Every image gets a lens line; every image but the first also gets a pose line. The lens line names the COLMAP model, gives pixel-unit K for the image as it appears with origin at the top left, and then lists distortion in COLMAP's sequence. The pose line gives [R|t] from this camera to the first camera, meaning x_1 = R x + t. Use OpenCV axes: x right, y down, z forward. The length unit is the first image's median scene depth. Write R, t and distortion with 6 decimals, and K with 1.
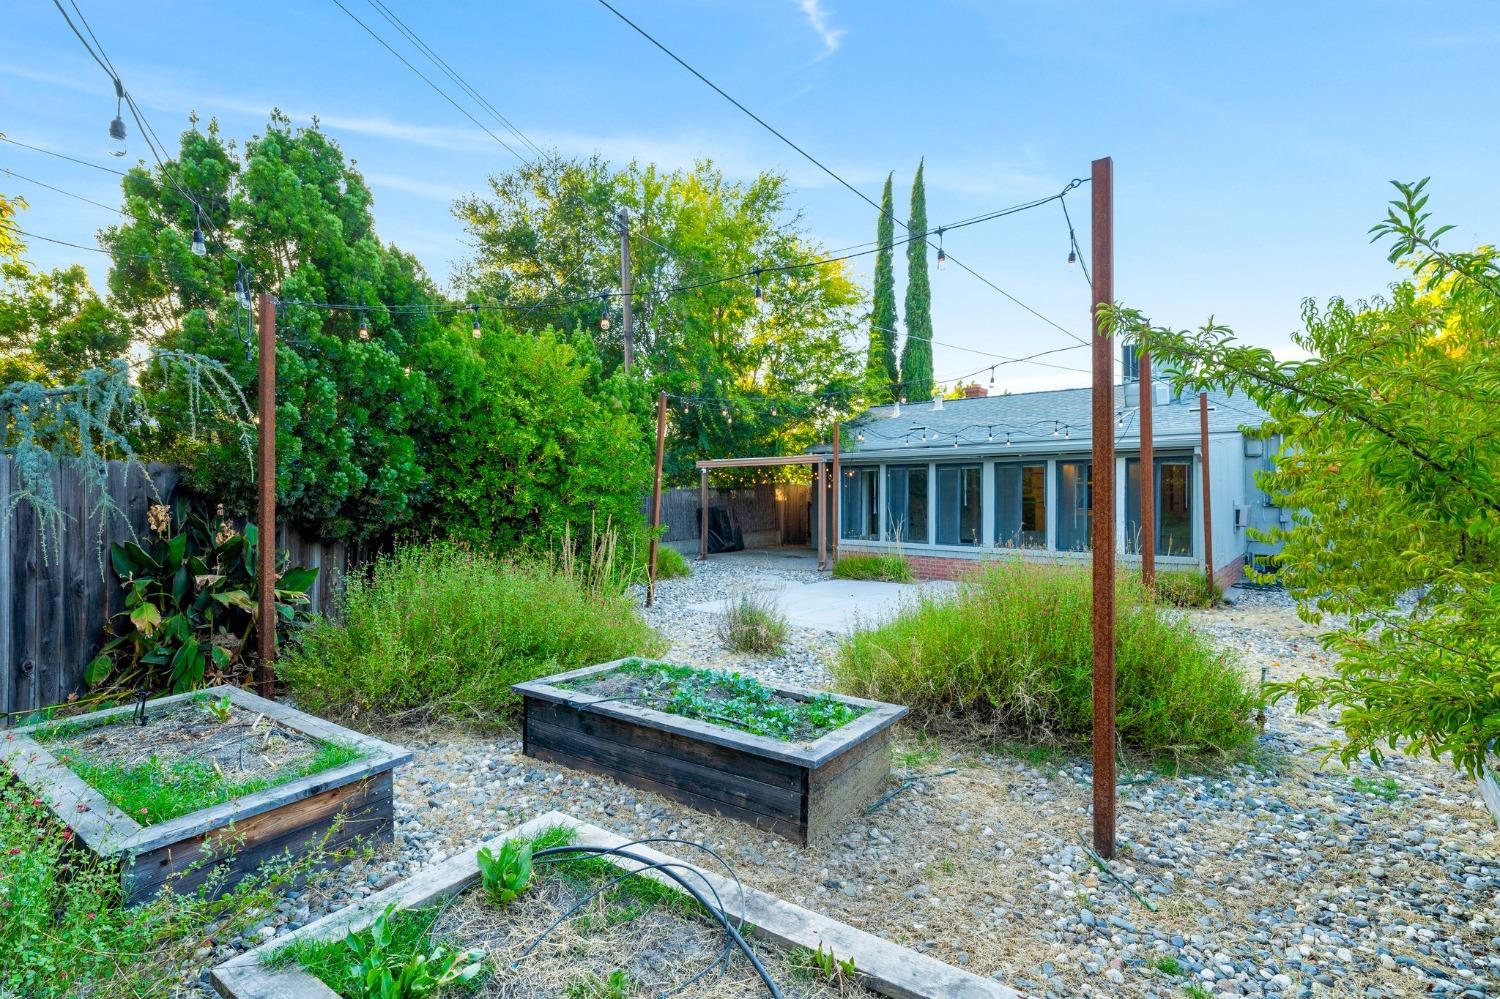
lens RADIAL K [[722.8, 0, 751.2], [0, 722.8, 497.9], [0, 0, 1]] dist [0.000250, -0.000260]
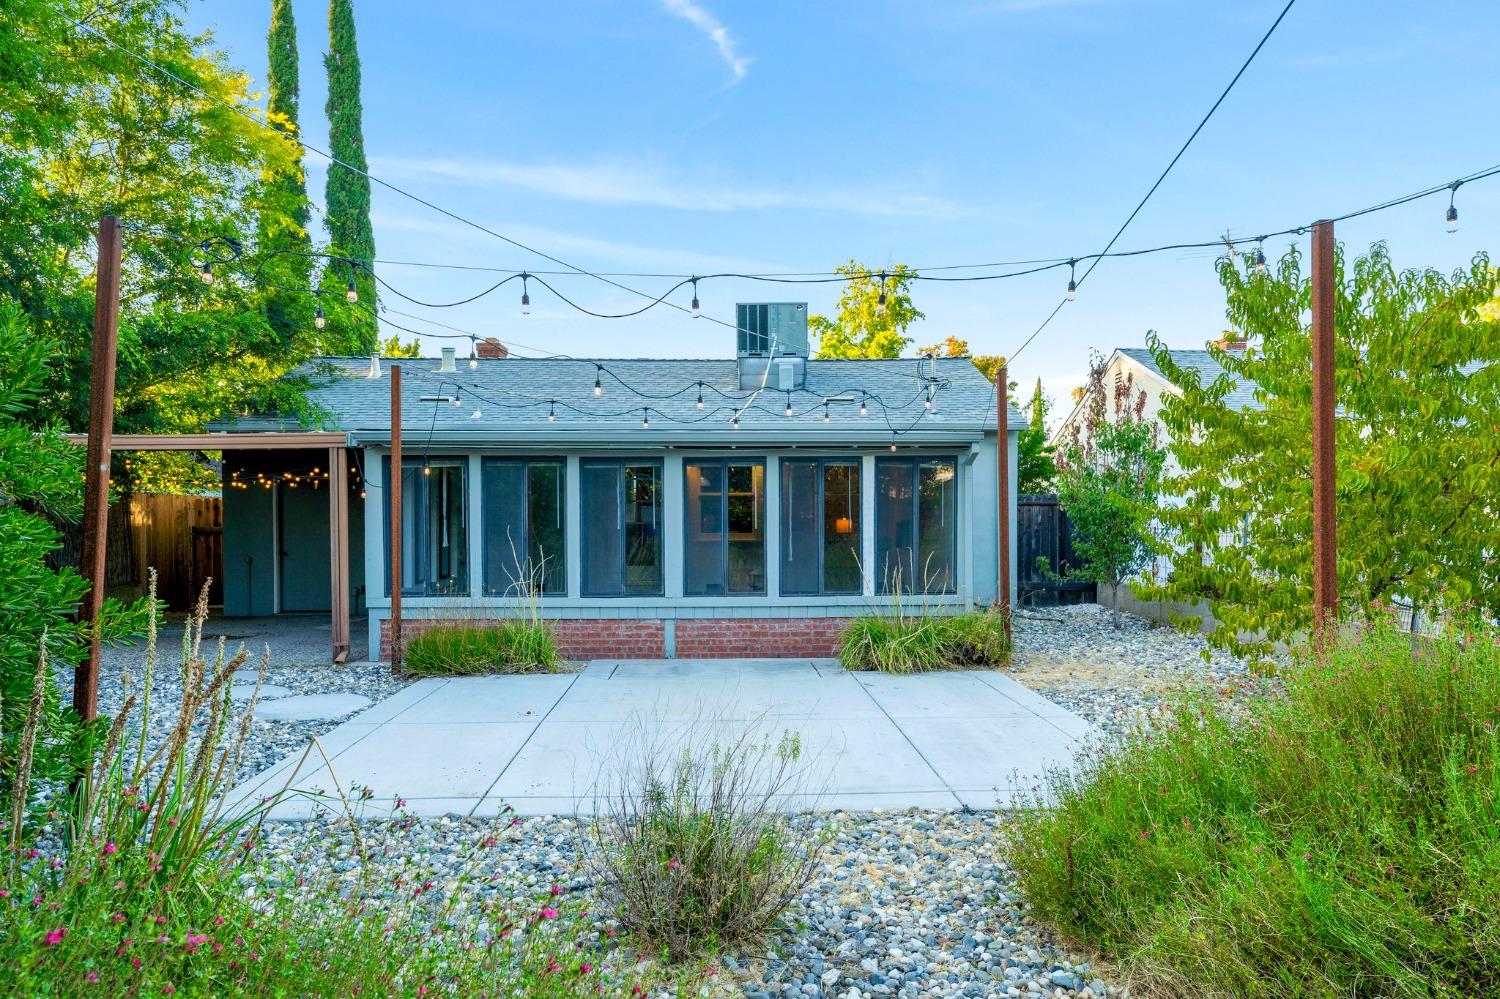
lens RADIAL K [[973.9, 0, 756.8], [0, 973.9, 538.6], [0, 0, 1]] dist [0.004230, 0.000568]
pose [[0.735732, -0.022506, 0.676899, -0.111334], [0.007777, 0.999663, 0.024785, -0.000075], [-0.677228, -0.012971, 0.735659, 0.229654]]
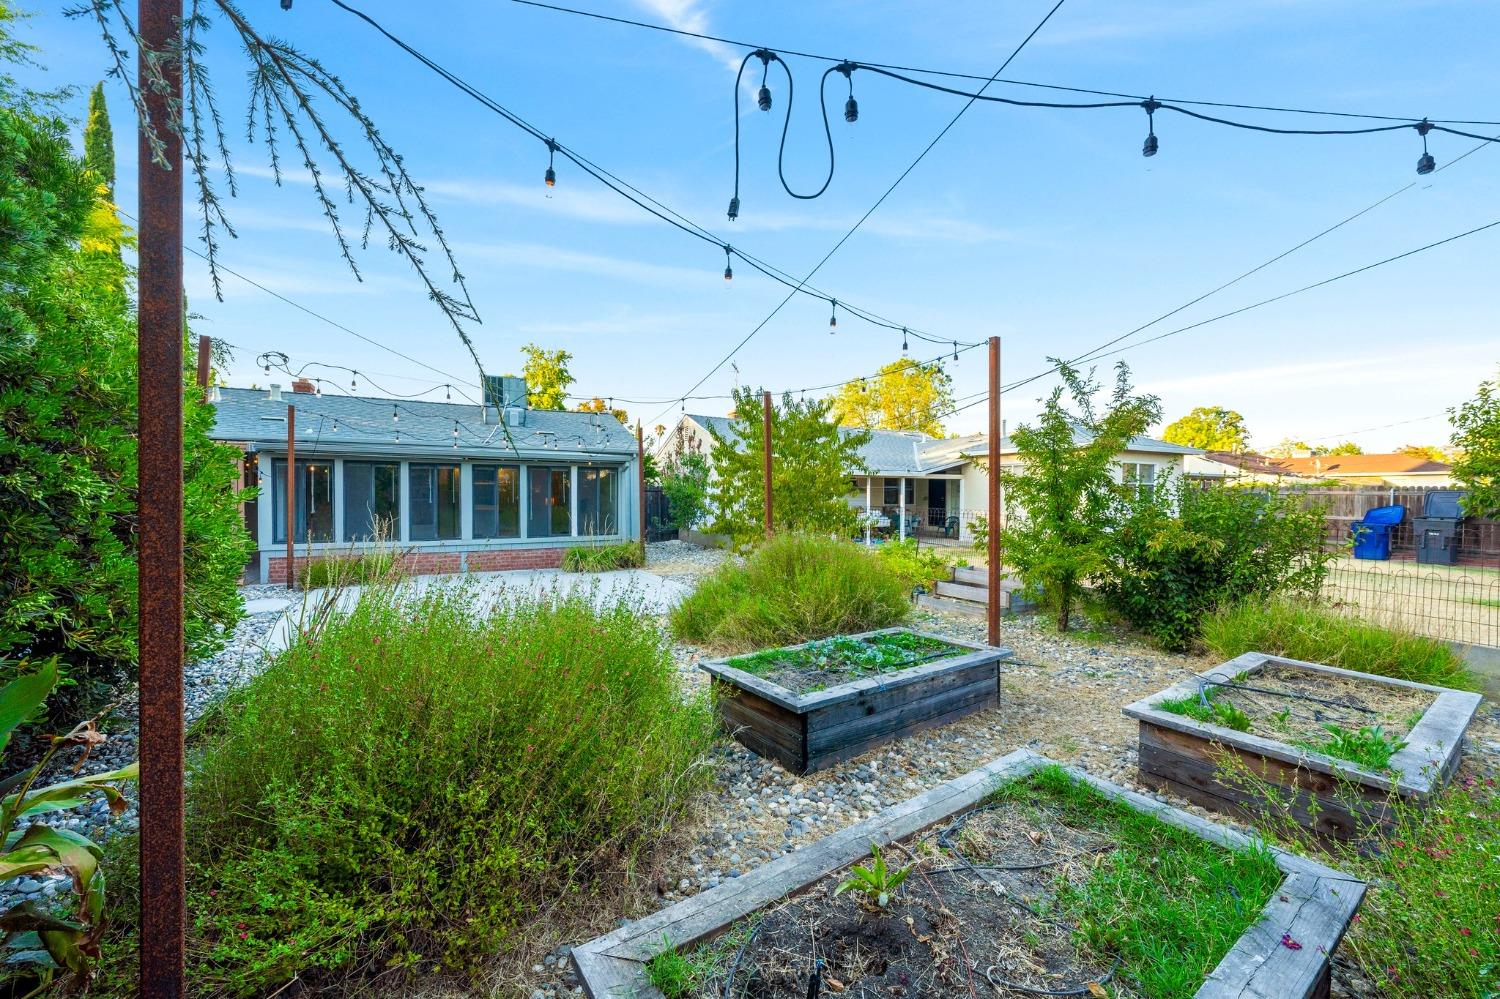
lens RADIAL K [[579.0, 0, 743.5], [0, 579.0, 498.5], [0, 0, 1]] dist [0.001641, 0.000047]
pose [[0.353499, -0.006413, 0.935413, -0.231909], [0.001214, 0.999979, 0.006397, -0.000281], [-0.935434, -0.001126, 0.353500, 0.184300]]
